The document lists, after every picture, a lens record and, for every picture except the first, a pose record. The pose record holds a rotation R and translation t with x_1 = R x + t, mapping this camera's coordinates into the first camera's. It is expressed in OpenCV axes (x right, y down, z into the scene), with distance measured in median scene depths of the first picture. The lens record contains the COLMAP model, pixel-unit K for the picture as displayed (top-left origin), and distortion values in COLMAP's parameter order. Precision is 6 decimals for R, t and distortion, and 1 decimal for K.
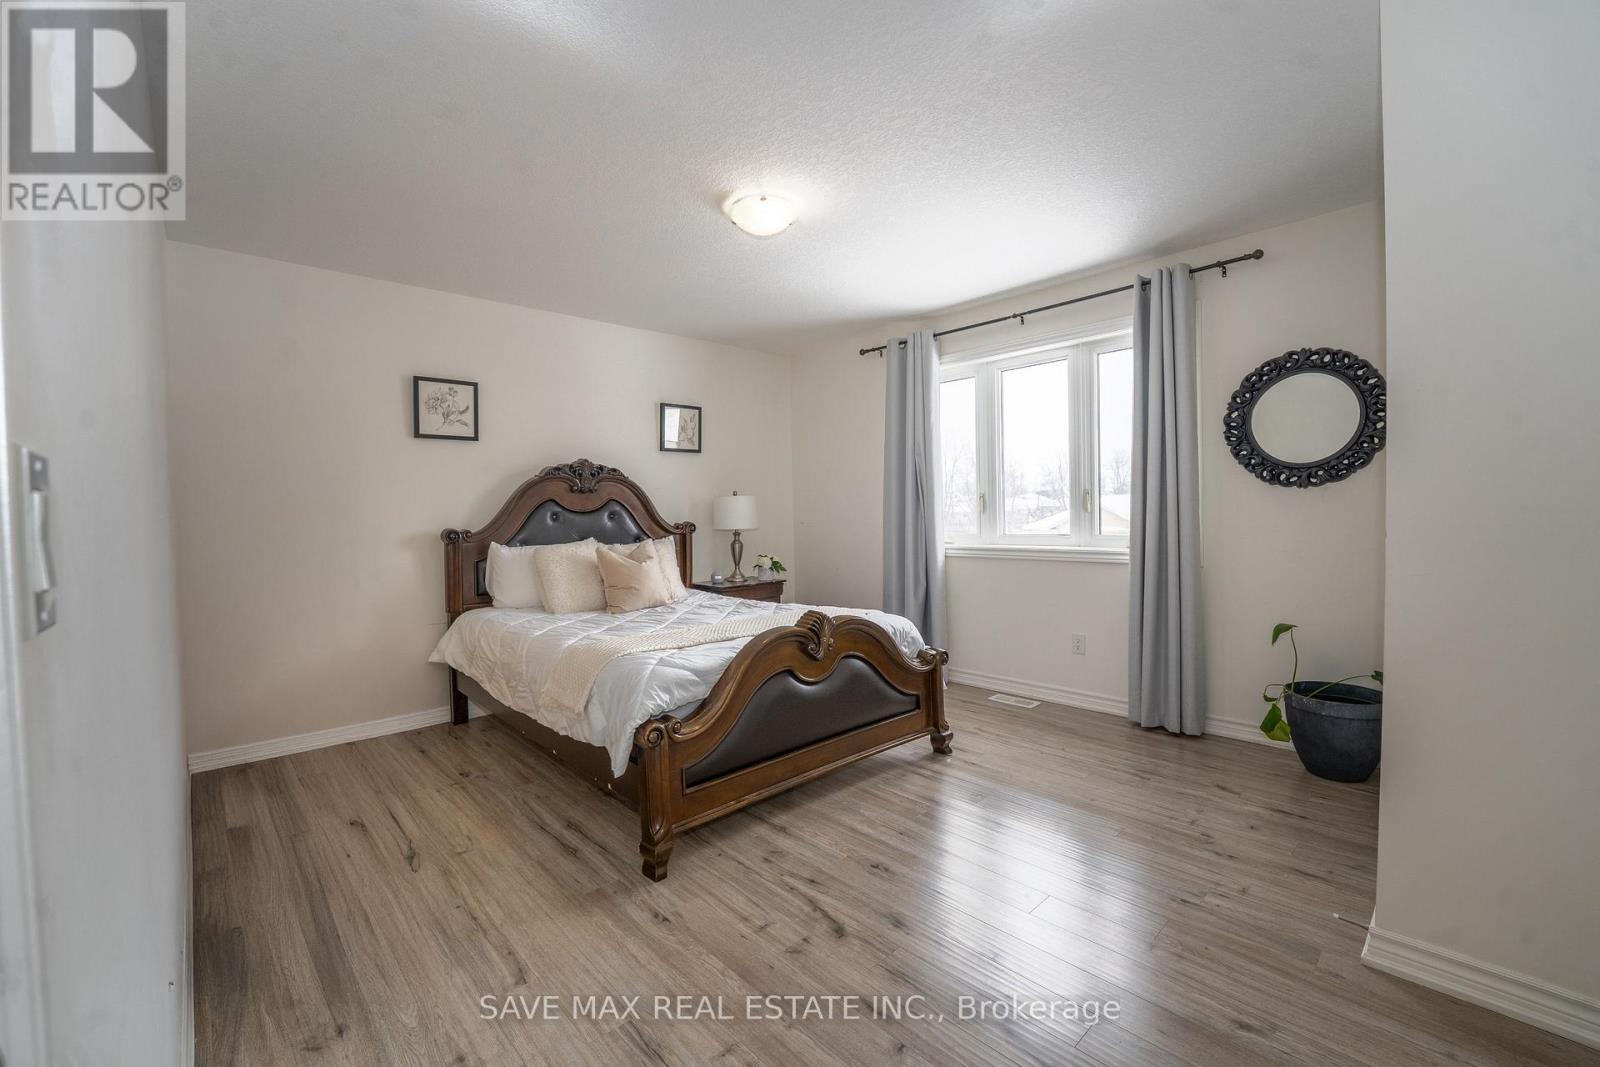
lens RADIAL K [[662.2, 0, 788.9], [0, 662.2, 533.1], [0, 0, 1]] dist [-0.038020, 0.007189]
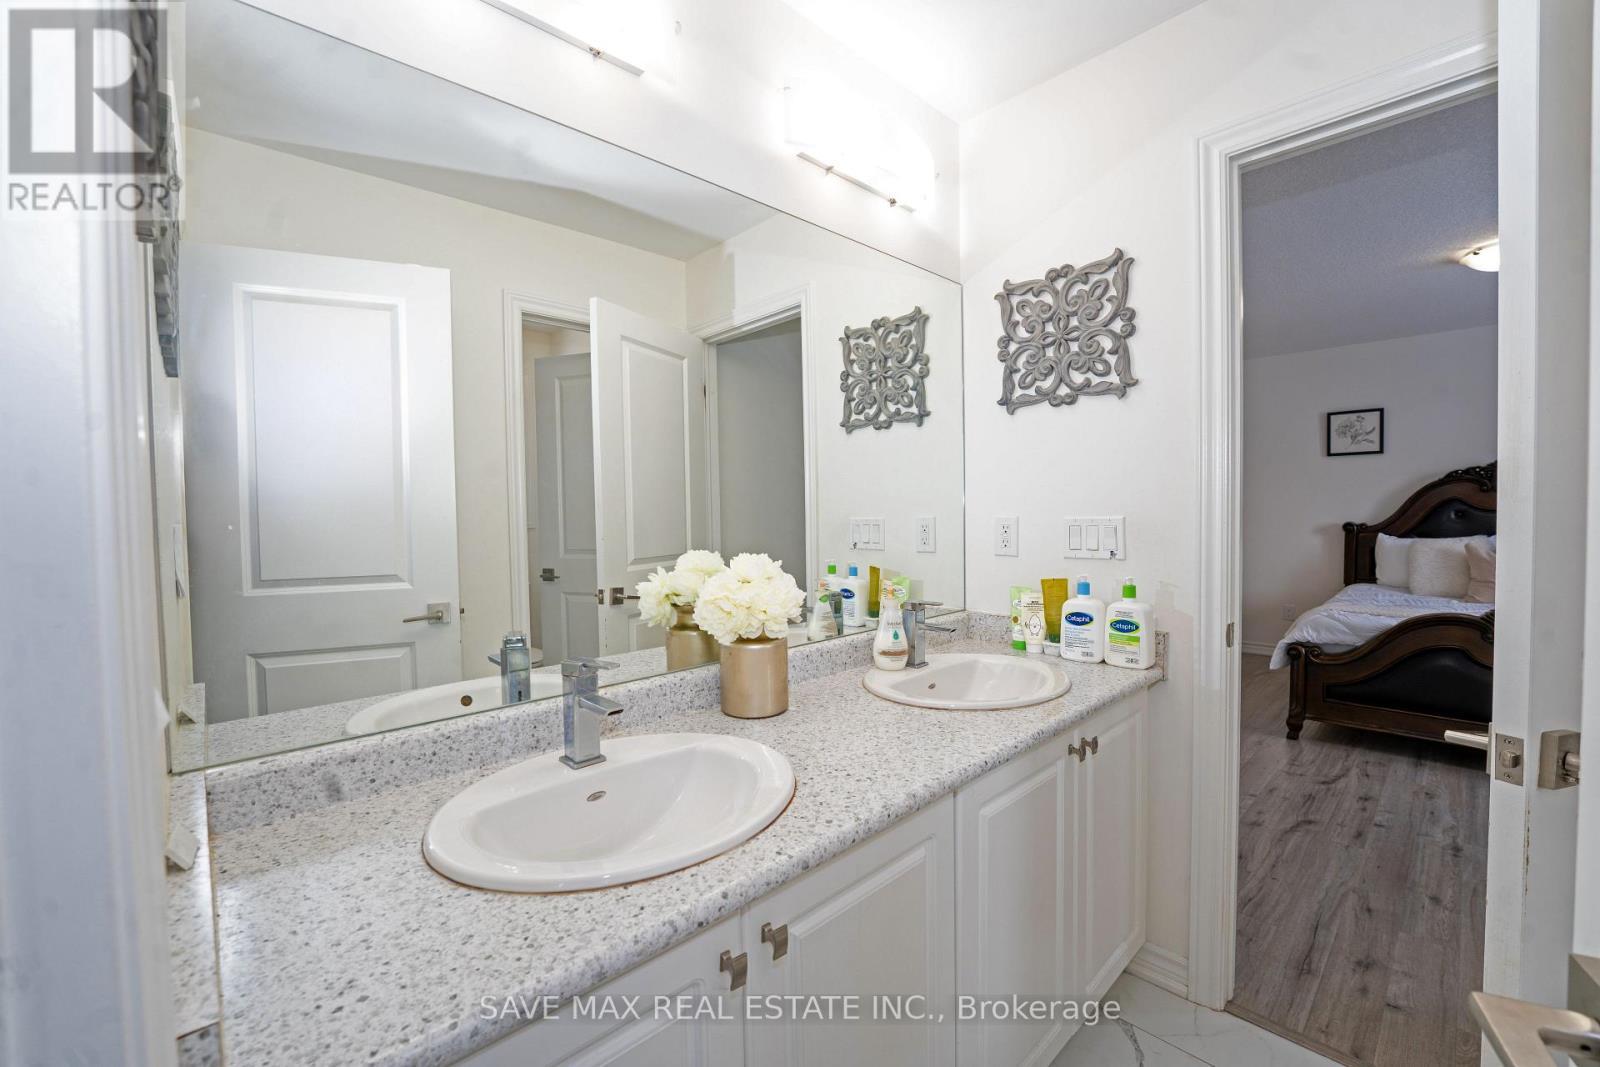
lens RADIAL K [[666.5, 0, 785.7], [0, 666.5, 533.3], [0, 0, 1]] dist [-0.023843, 0.000084]
pose [[0.011320, 0.049911, -0.998690, 0.810663], [-0.020331, 0.998559, 0.049674, -0.026179], [0.999729, 0.019742, 0.012318, -0.175905]]
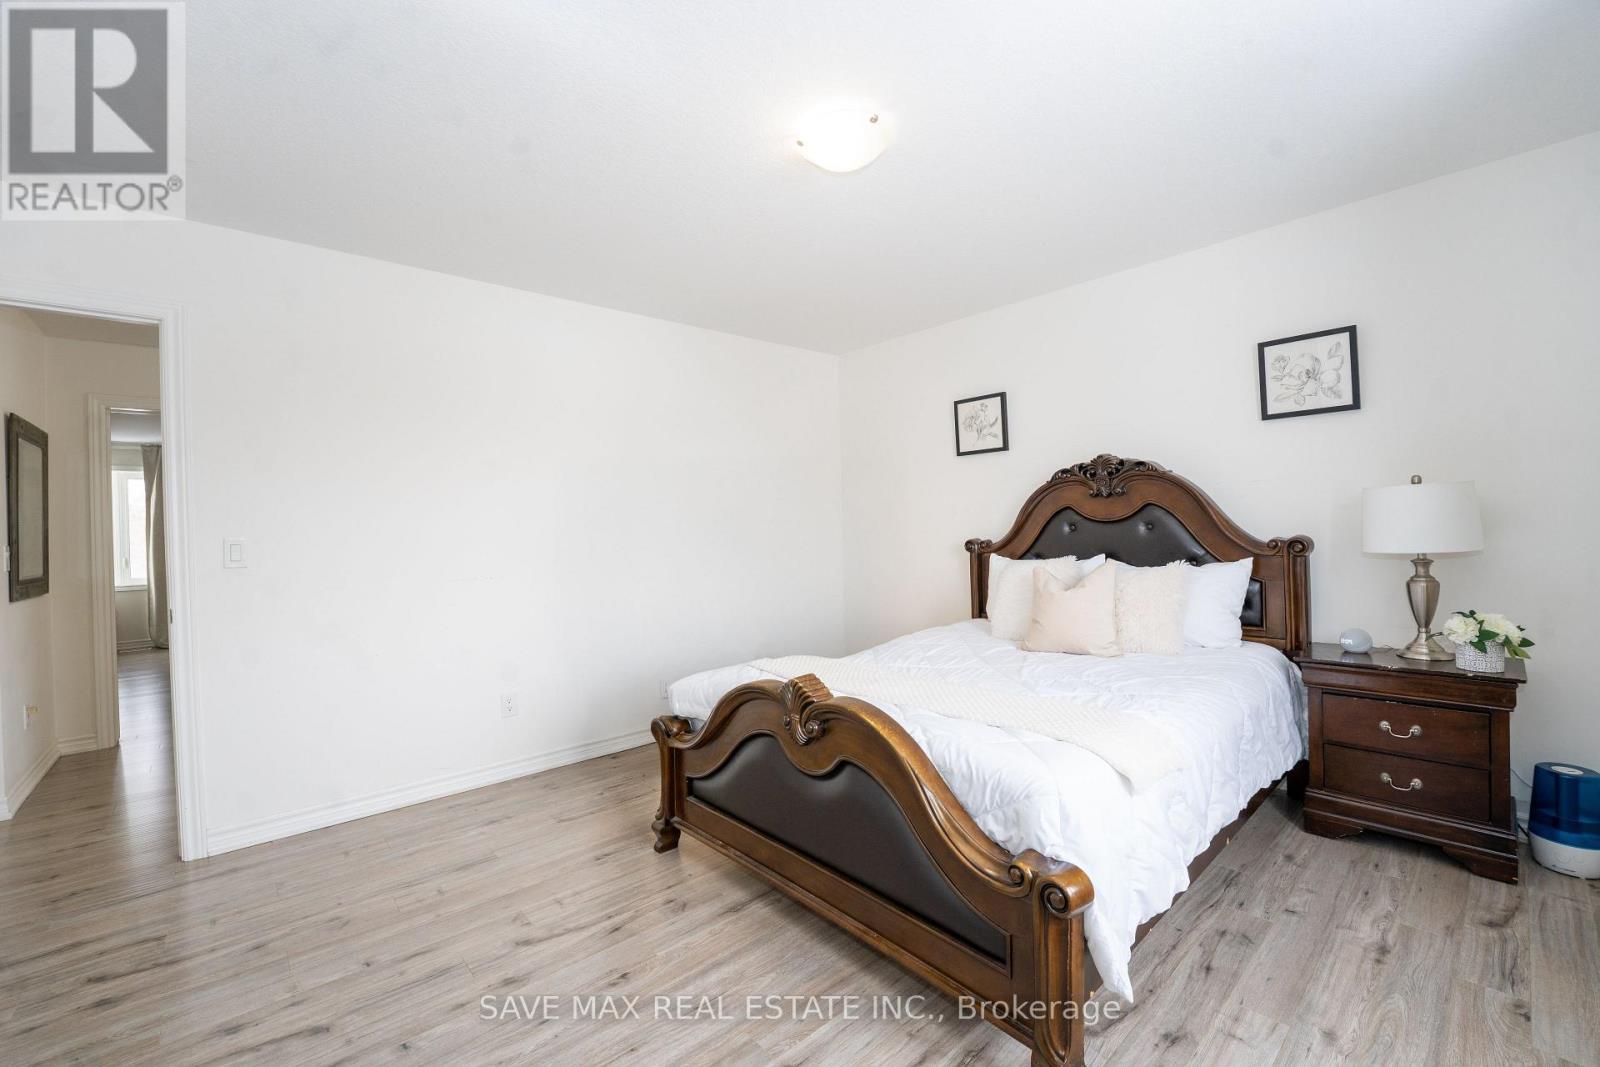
lens RADIAL K [[662.2, 0, 788.9], [0, 662.2, 533.1], [0, 0, 1]] dist [-0.038020, 0.007189]
pose [[-0.026860, 0.024231, -0.999345, 0.547312], [-0.004282, 0.999694, 0.024355, -0.040087], [0.999630, 0.004933, -0.026749, 0.722664]]
